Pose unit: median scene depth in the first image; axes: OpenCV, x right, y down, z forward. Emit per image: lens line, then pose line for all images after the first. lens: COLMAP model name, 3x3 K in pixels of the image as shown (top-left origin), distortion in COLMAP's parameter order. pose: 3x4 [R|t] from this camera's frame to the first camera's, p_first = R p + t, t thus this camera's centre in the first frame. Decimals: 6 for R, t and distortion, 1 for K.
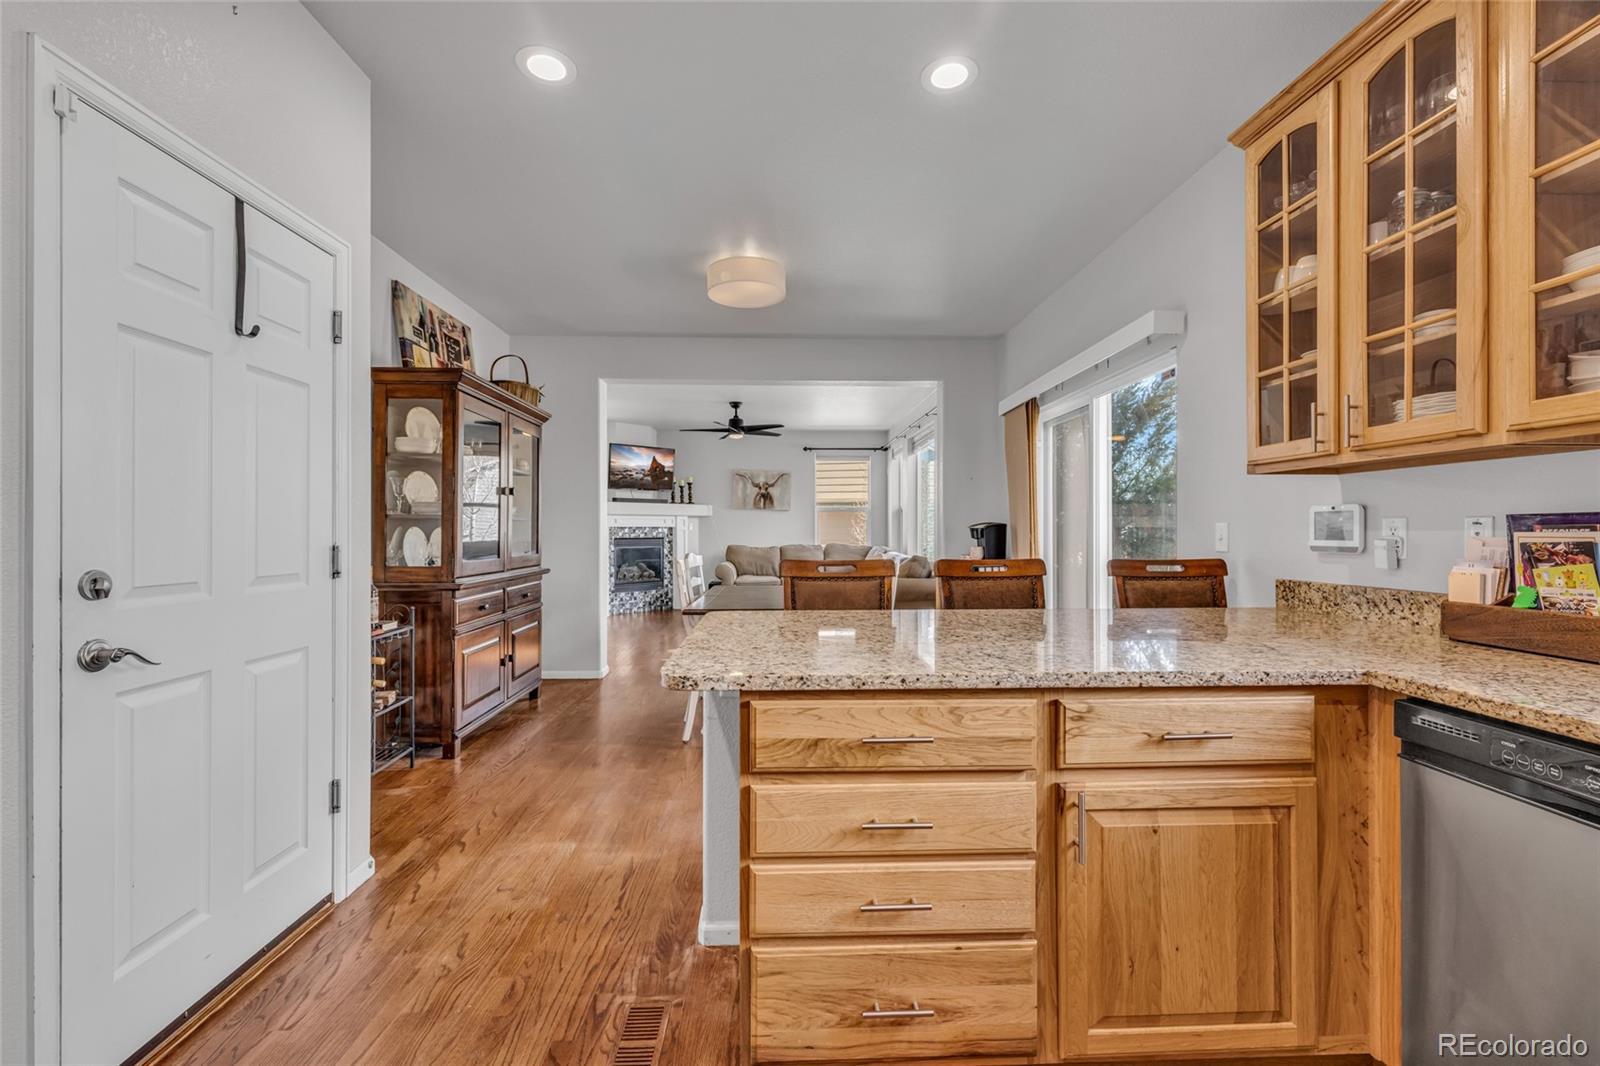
lens RADIAL K [[671.5, 0, 800.1], [0, 671.5, 529.5], [0, 0, 1]] dist [-0.002086, 0.001053]
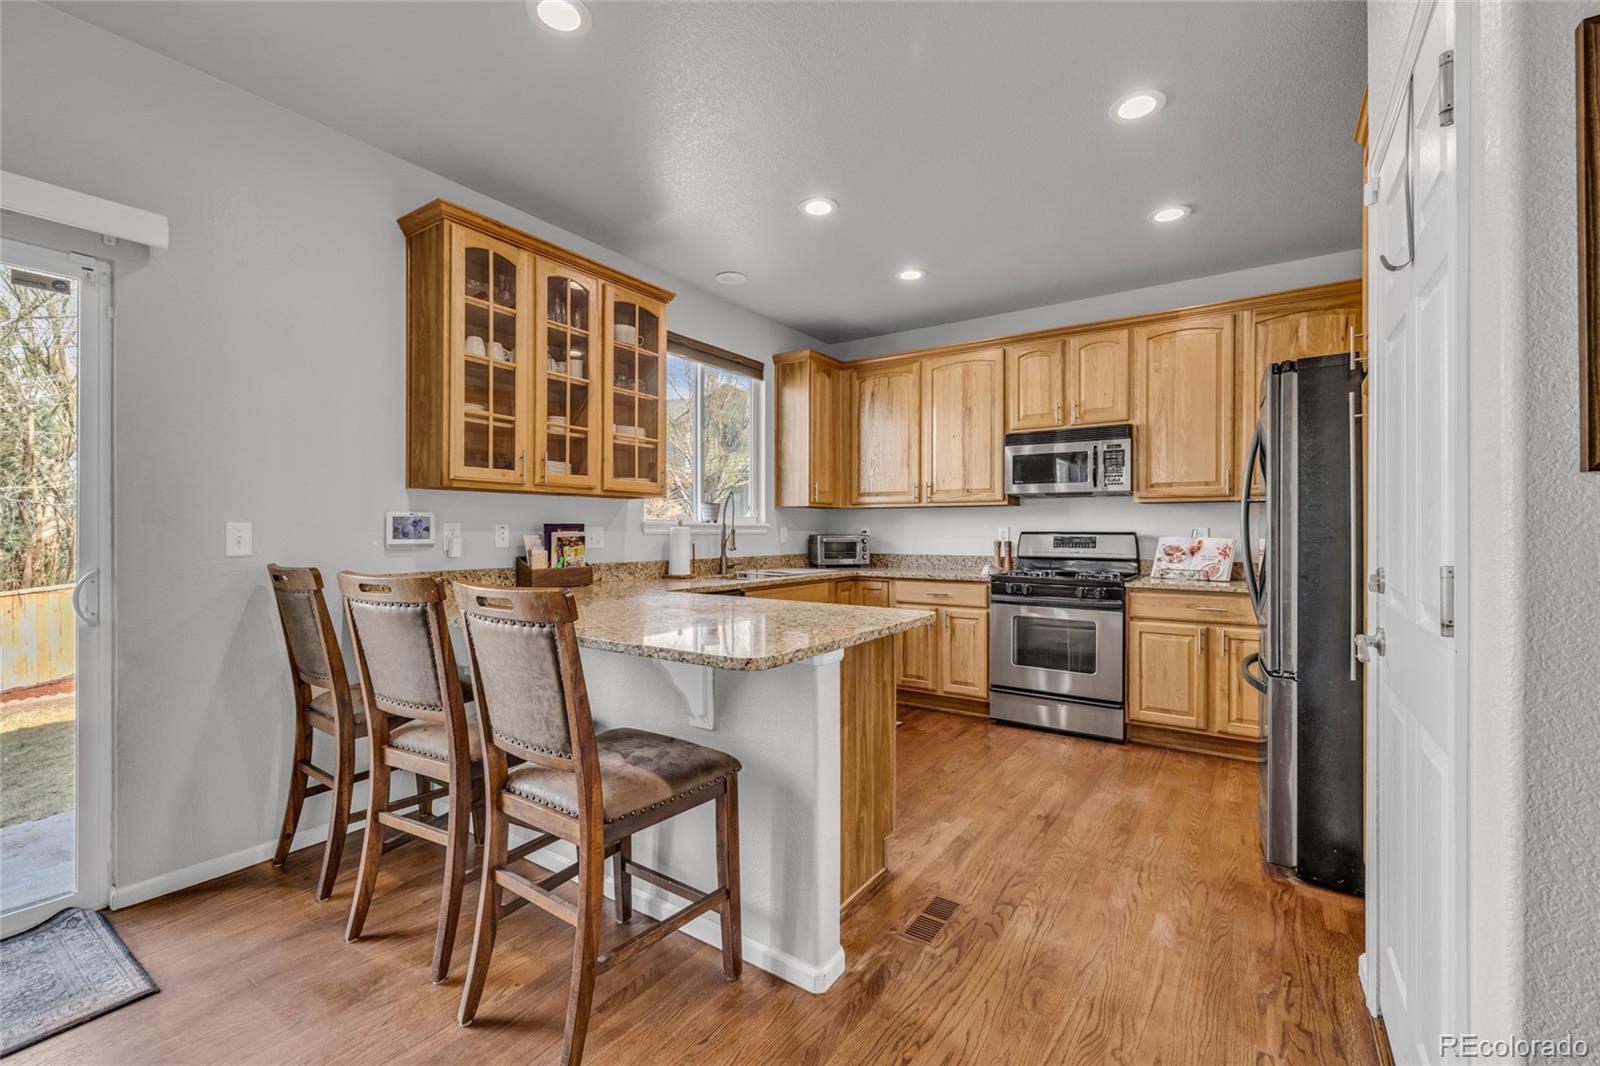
lens RADIAL K [[671.5, 0, 812.3], [0, 671.5, 530.4], [0, 0, 1]] dist [-0.002086, 0.001053]
pose [[-0.813363, 0.000268, 0.581756, -0.945589], [-0.001376, 0.999996, -0.002384, 0.002438], [-0.581755, -0.002740, -0.813360, 2.562390]]
